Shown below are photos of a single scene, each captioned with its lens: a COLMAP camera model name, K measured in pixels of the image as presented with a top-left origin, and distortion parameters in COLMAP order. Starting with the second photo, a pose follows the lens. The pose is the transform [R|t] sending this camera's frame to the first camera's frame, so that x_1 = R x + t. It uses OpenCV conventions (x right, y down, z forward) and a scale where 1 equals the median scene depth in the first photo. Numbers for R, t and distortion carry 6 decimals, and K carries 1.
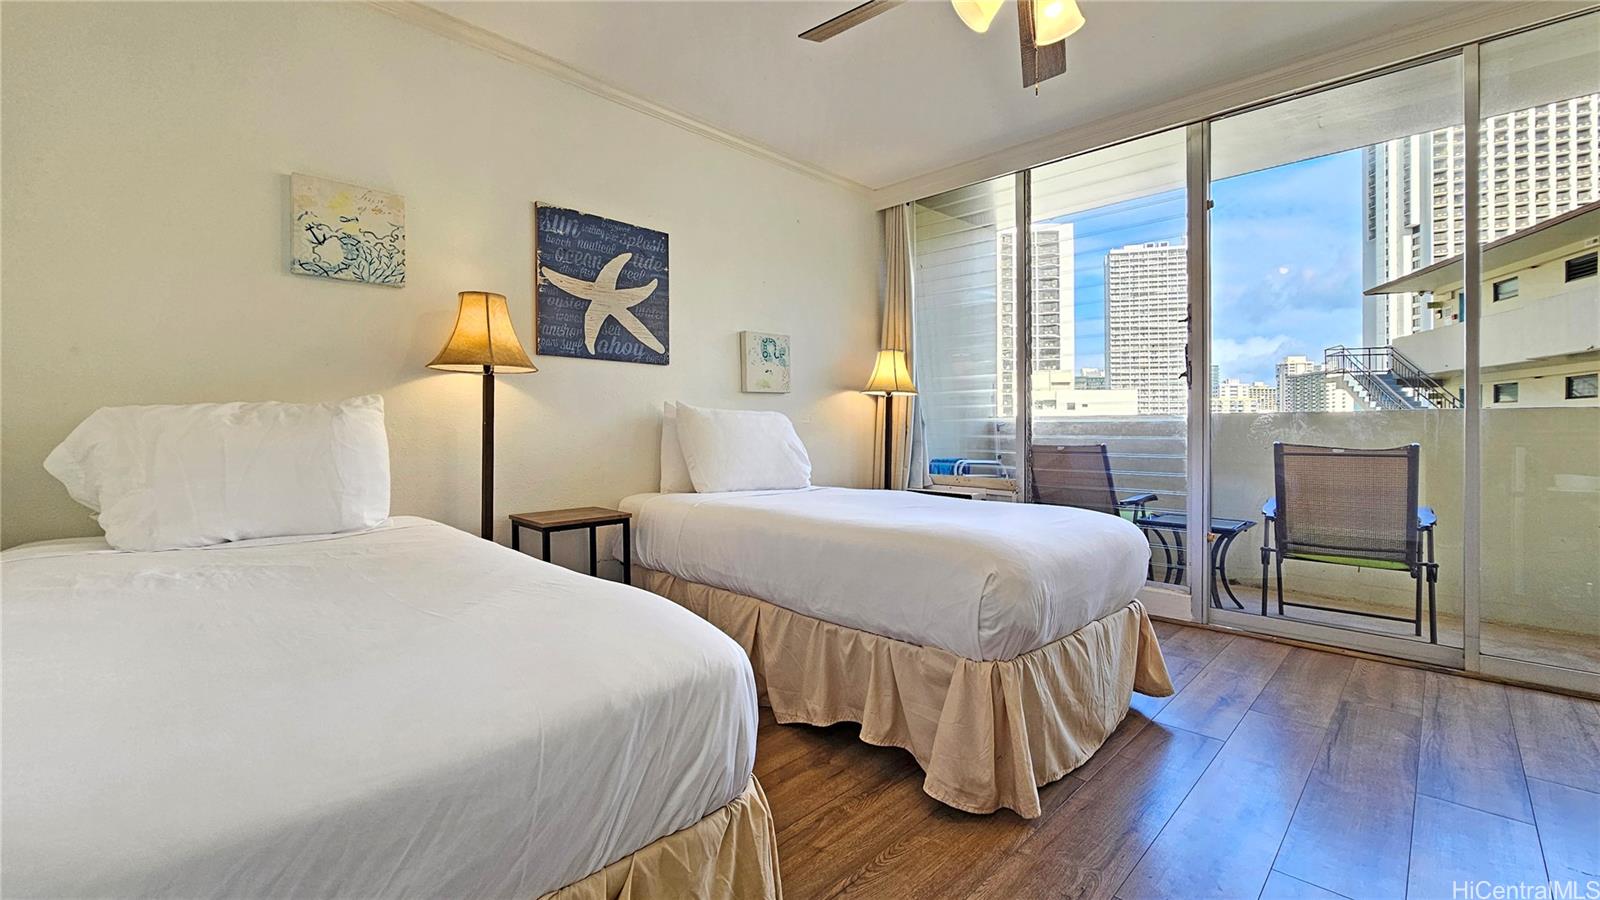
lens RADIAL K [[670.6, 0, 810.9], [0, 670.6, 425.1], [0, 0, 1]] dist [0.003505, 0.000177]
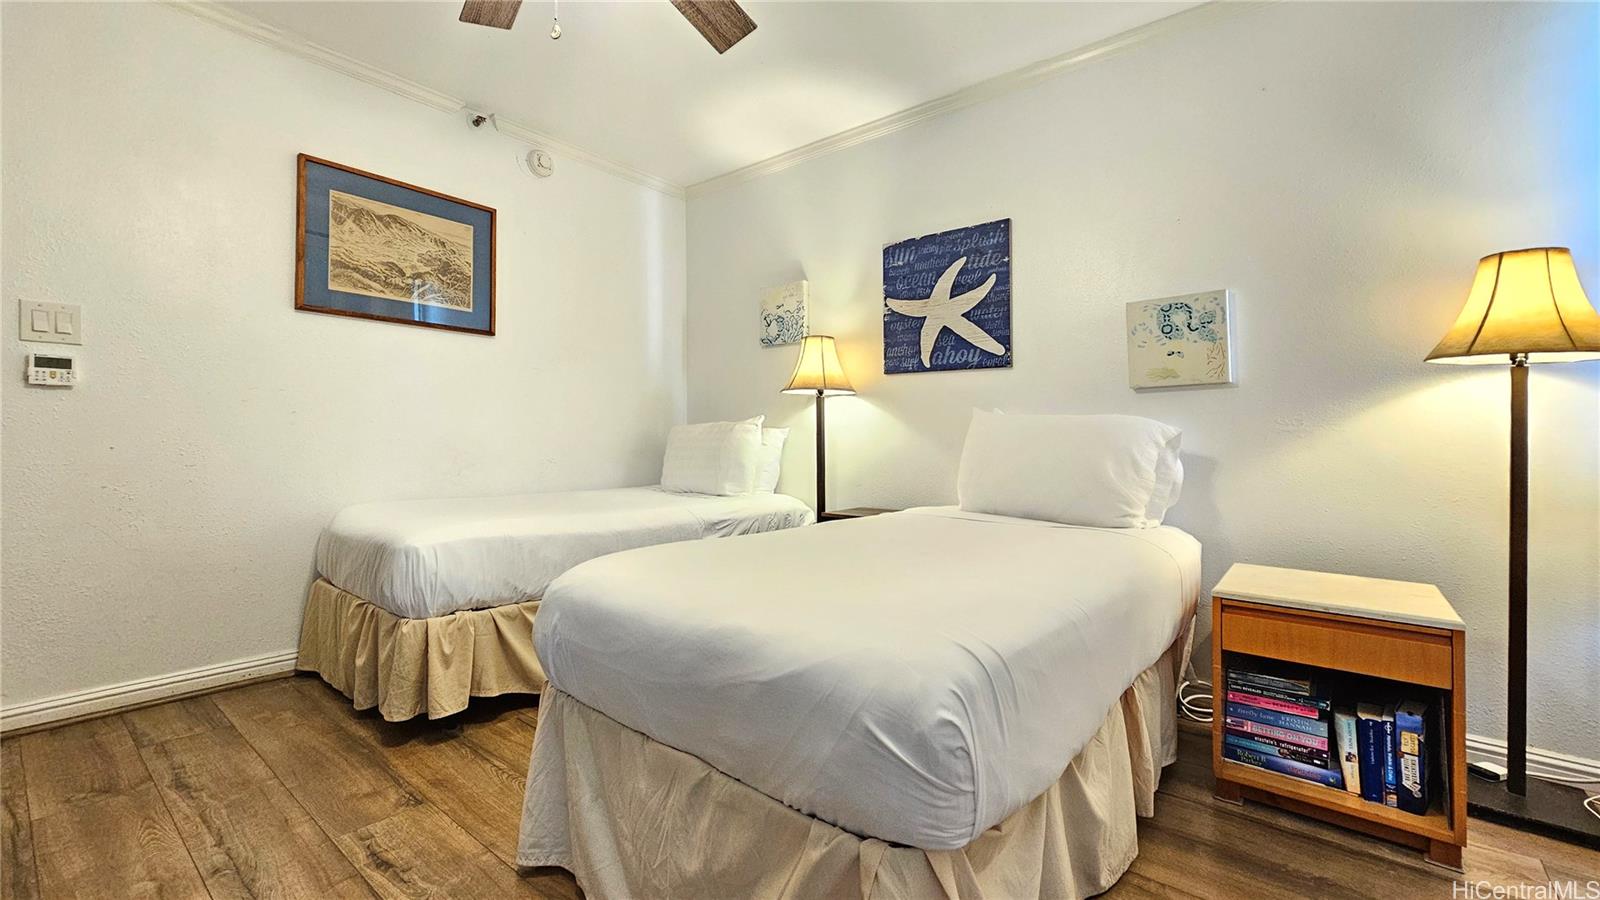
lens RADIAL K [[670.6, 0, 807.0], [0, 670.6, 426.1], [0, 0, 1]] dist [0.003505, 0.000177]
pose [[0.085616, -0.016086, -0.996198, 0.684472], [-0.001126, 0.999867, -0.016242, 0.003180], [0.996328, 0.002512, 0.085586, 0.705582]]
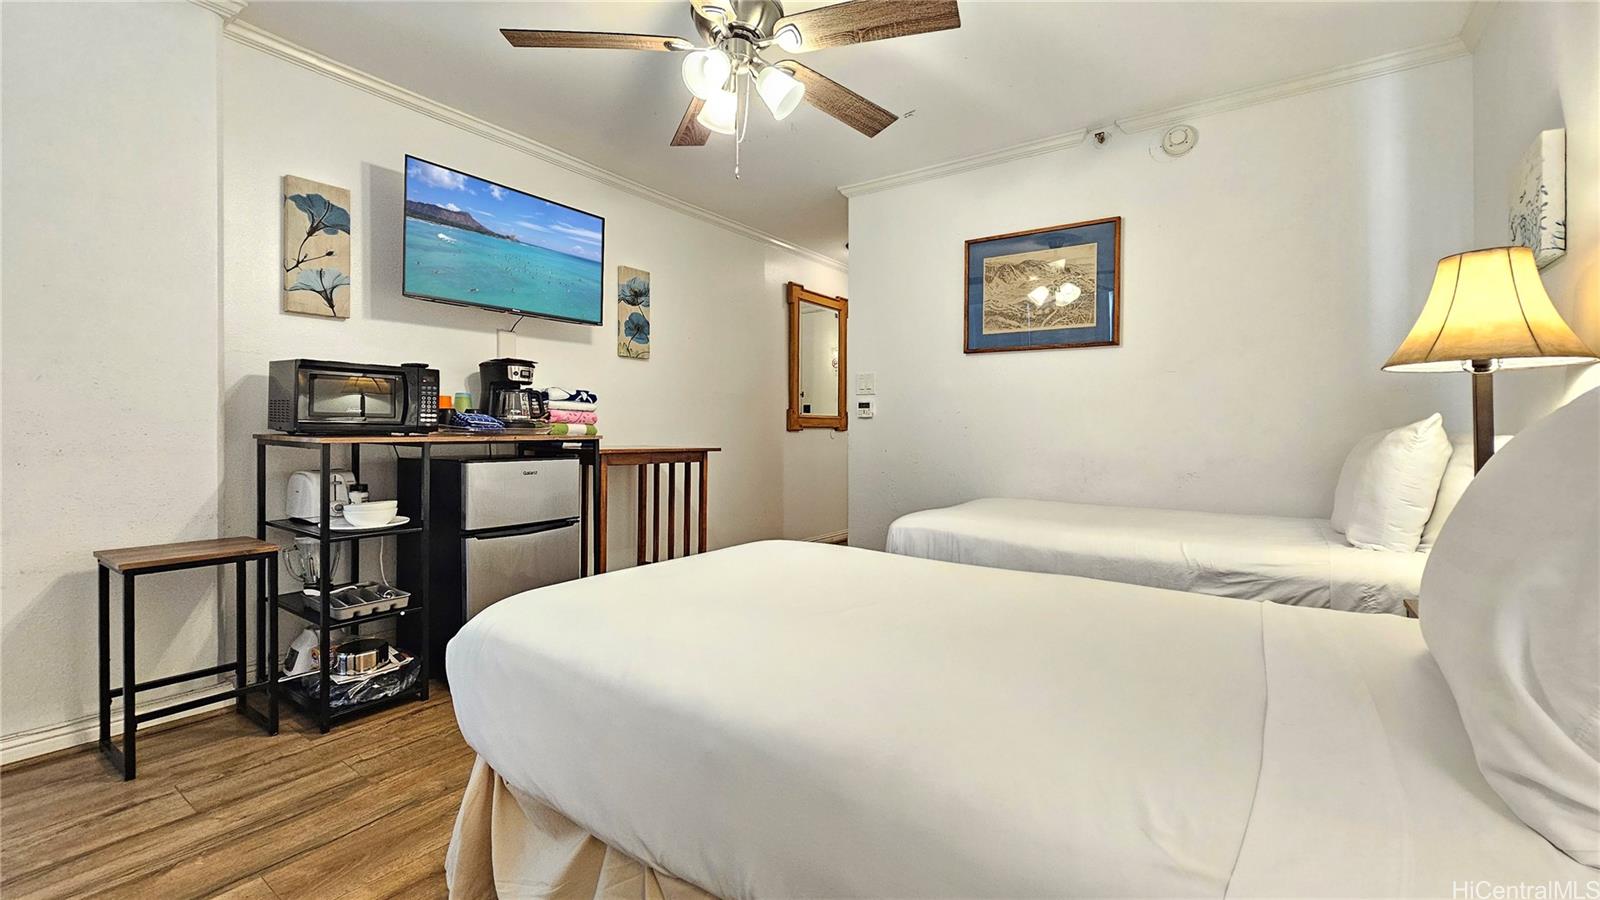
lens RADIAL K [[670.6, 0, 801.2], [0, 670.6, 441.8], [0, 0, 1]] dist [0.003505, 0.000177]
pose [[-0.989869, -0.003250, -0.141944, 0.217345], [-0.004005, 0.999979, 0.005032, -0.007989], [0.141925, 0.005550, -0.989862, 1.288849]]
